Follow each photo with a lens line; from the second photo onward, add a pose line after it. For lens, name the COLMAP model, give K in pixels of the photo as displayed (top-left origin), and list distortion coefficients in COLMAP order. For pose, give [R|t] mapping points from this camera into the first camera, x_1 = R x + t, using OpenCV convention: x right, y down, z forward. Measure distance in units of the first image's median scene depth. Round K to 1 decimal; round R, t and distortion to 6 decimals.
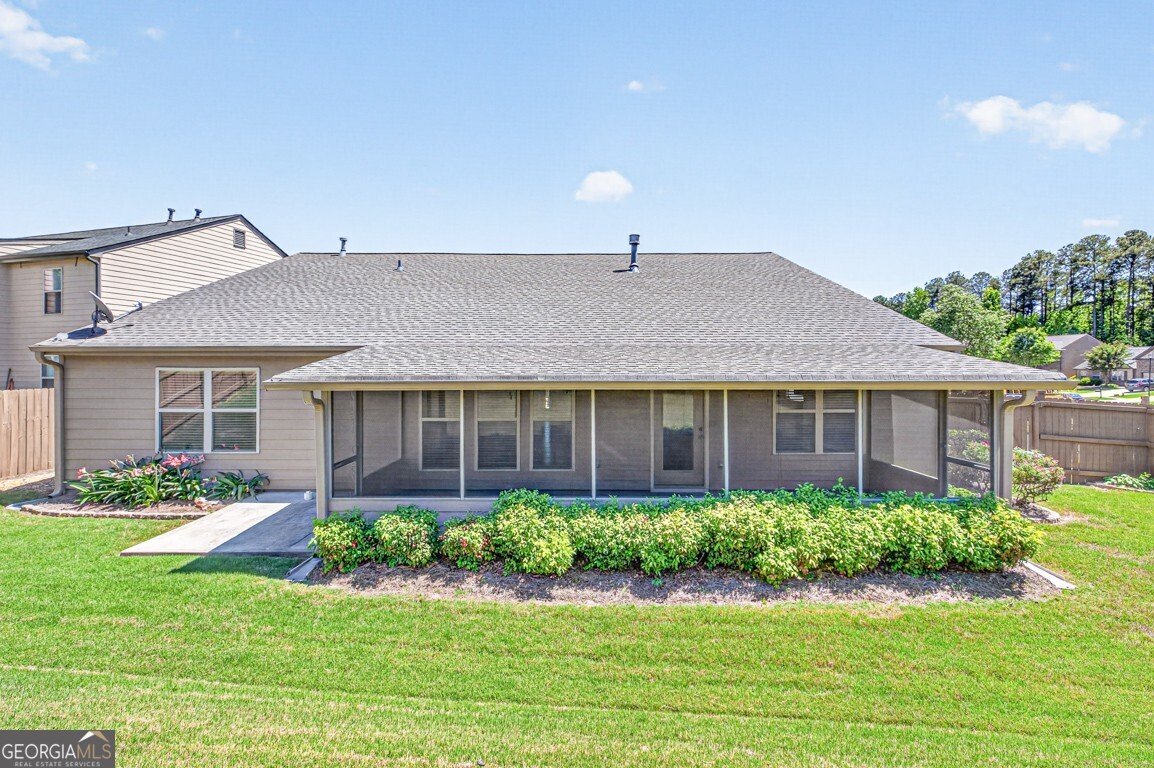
lens RADIAL K [[510.6, 0, 579.1], [0, 510.6, 370.4], [0, 0, 1]] dist [0.000100, 0.000632]
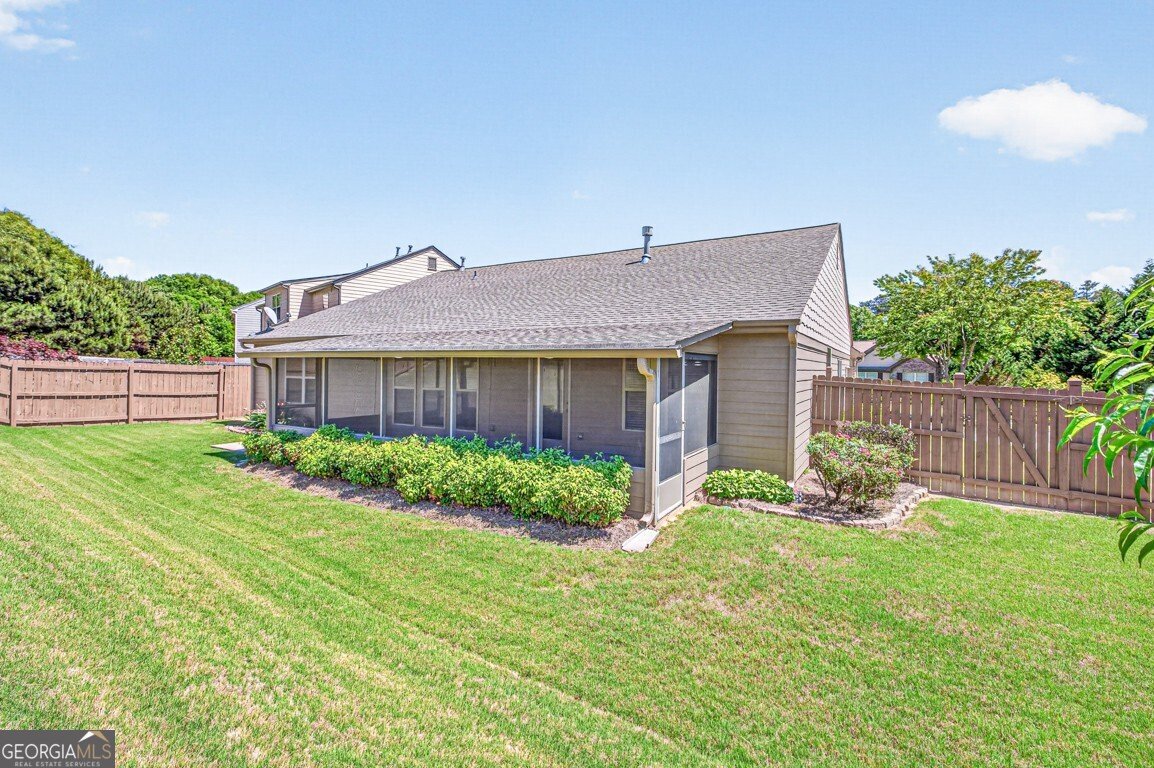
lens RADIAL K [[510.6, 0, 579.1], [0, 510.6, 370.4], [0, 0, 1]] dist [0.000100, 0.000632]
pose [[0.867926, 0.011319, -0.496565, 0.798441], [-0.013283, 0.999912, -0.000424, 0.045127], [0.496517, 0.006964, 0.867999, 0.052434]]
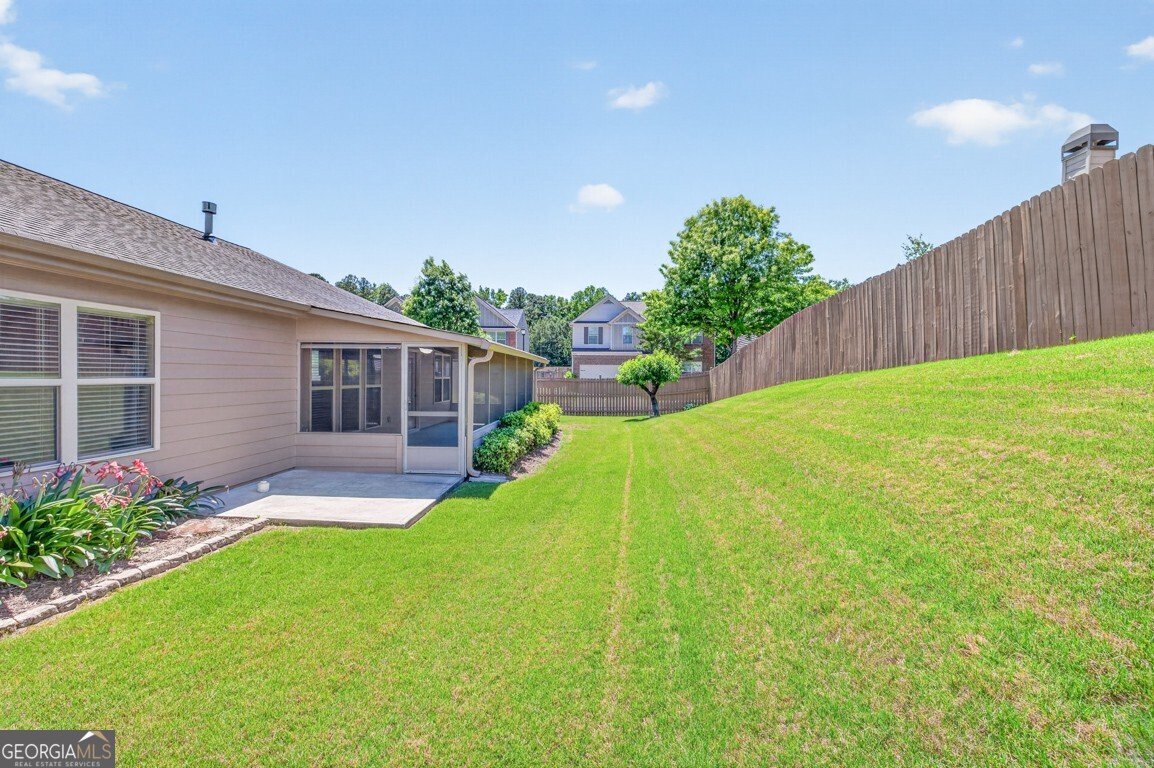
lens RADIAL K [[495.3, 0, 572.1], [0, 495.3, 378.1], [0, 0, 1]] dist [0.010493, -0.000094]
pose [[0.037928, 0.003161, 0.999275, -1.211174], [-0.000771, 0.999995, -0.003134, 0.075835], [-0.999280, -0.000651, 0.037930, 0.474872]]
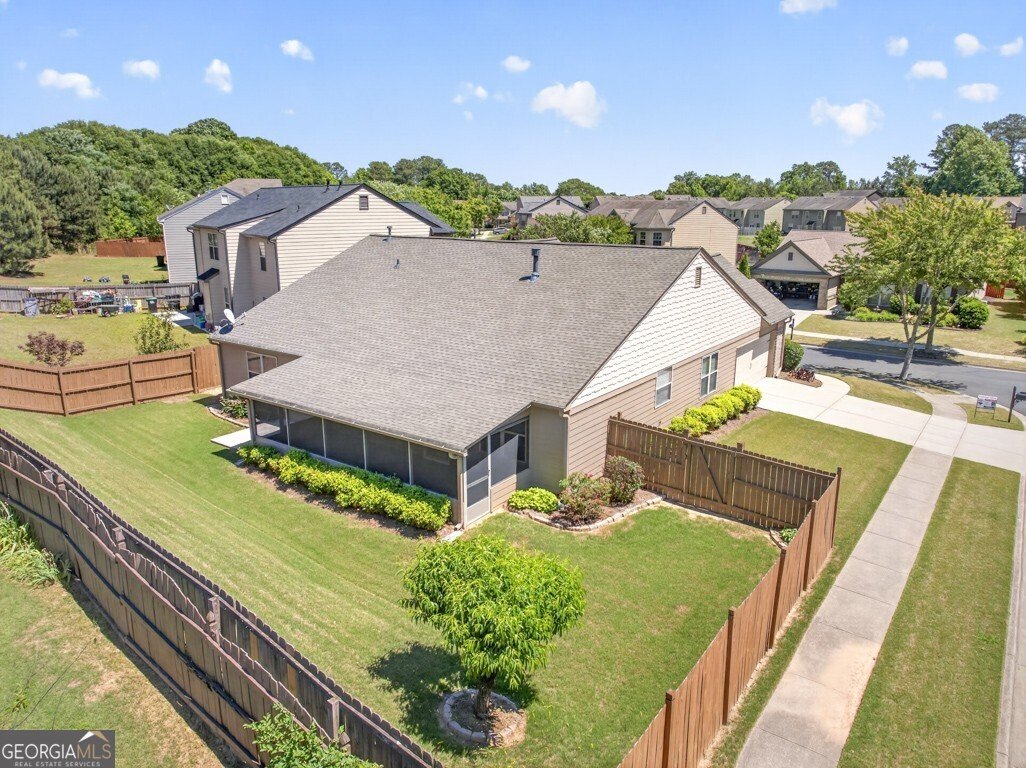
lens RADIAL K [[693.7, 0, 510.6], [0, 693.7, 364.4], [0, 0, 1]] dist [-0.003000, -0.006561]
pose [[0.809870, 0.119296, -0.574351, 1.603182], [0.007673, 0.976865, 0.213719, -0.529683], [0.586559, -0.177492, 0.790218, -0.561472]]
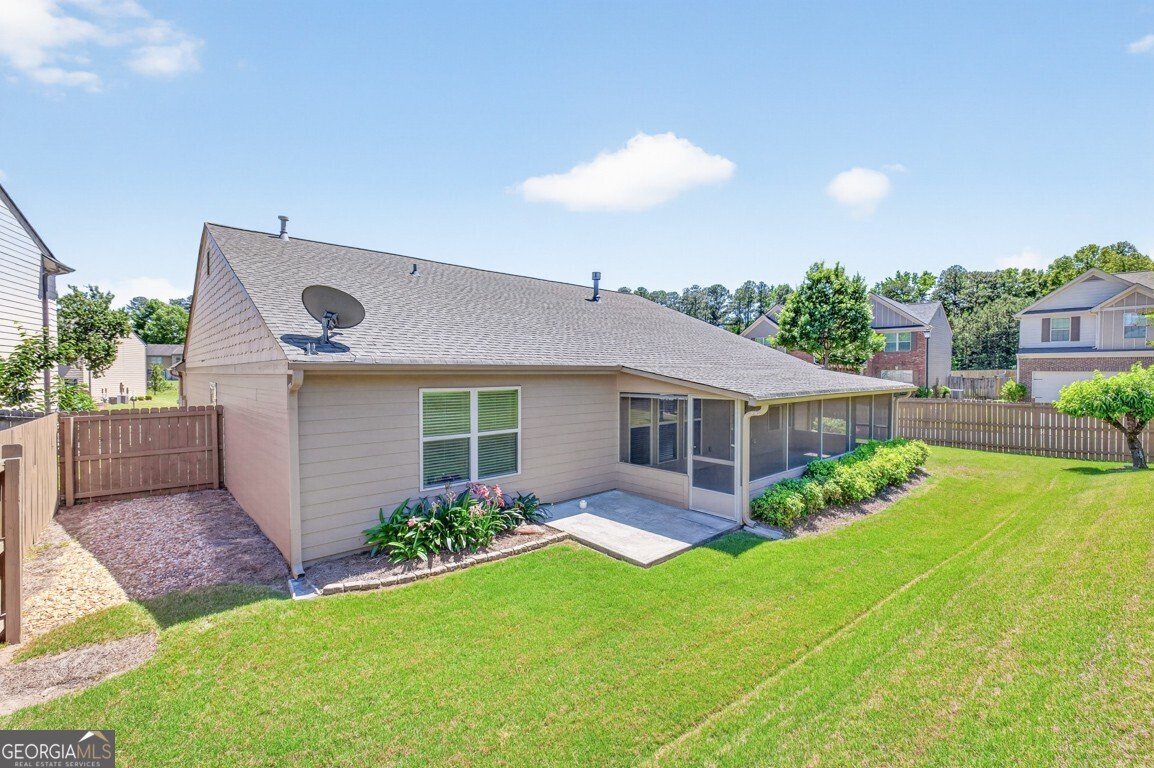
lens RADIAL K [[495.3, 0, 572.1], [0, 495.3, 378.1], [0, 0, 1]] dist [0.010493, -0.000094]
pose [[0.736073, -0.005910, 0.676876, -1.191818], [0.001488, 0.999974, 0.007113, -0.027232], [-0.676901, -0.004229, 0.736062, 0.239966]]
